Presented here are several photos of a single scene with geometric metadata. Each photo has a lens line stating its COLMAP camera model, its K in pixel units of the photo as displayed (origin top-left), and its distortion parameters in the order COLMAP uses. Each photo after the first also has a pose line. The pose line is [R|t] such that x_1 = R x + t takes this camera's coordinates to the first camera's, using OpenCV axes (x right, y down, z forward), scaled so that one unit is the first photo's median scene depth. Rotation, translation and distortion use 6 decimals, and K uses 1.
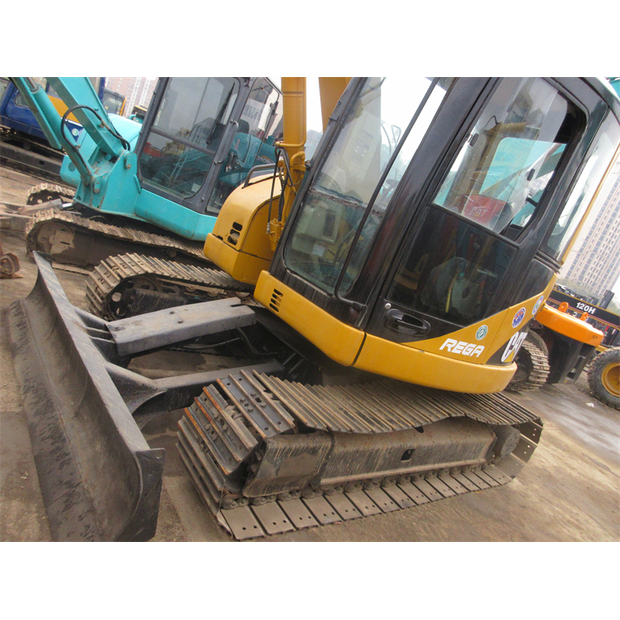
lens RADIAL K [[456.4, 0, 311.8], [0, 456.4, 310.1], [0, 0, 1]] dist [0.001342, 0.005707]
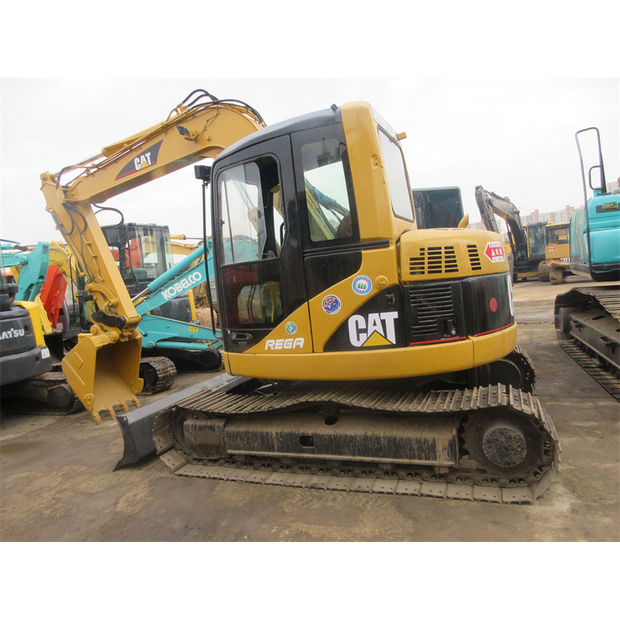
lens RADIAL K [[456.4, 0, 311.8], [0, 456.4, 310.1], [0, 0, 1]] dist [0.001342, 0.005707]
pose [[0.421363, -0.357658, -0.833387, 0.798871], [0.096403, 0.931406, -0.350983, 0.246385], [0.901754, 0.067550, 0.426940, 0.271859]]
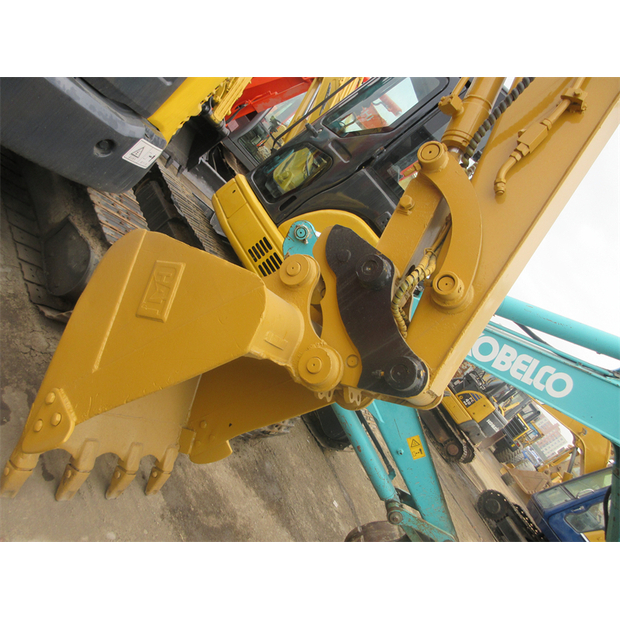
lens RADIAL K [[456.4, 0, 311.8], [0, 456.4, 310.1], [0, 0, 1]] dist [0.001342, 0.005707]
pose [[0.410880, 0.157444, -0.897992, -0.184296], [-0.784853, 0.562252, -0.260534, -0.097671], [0.463879, 0.811840, 0.354588, 0.191711]]
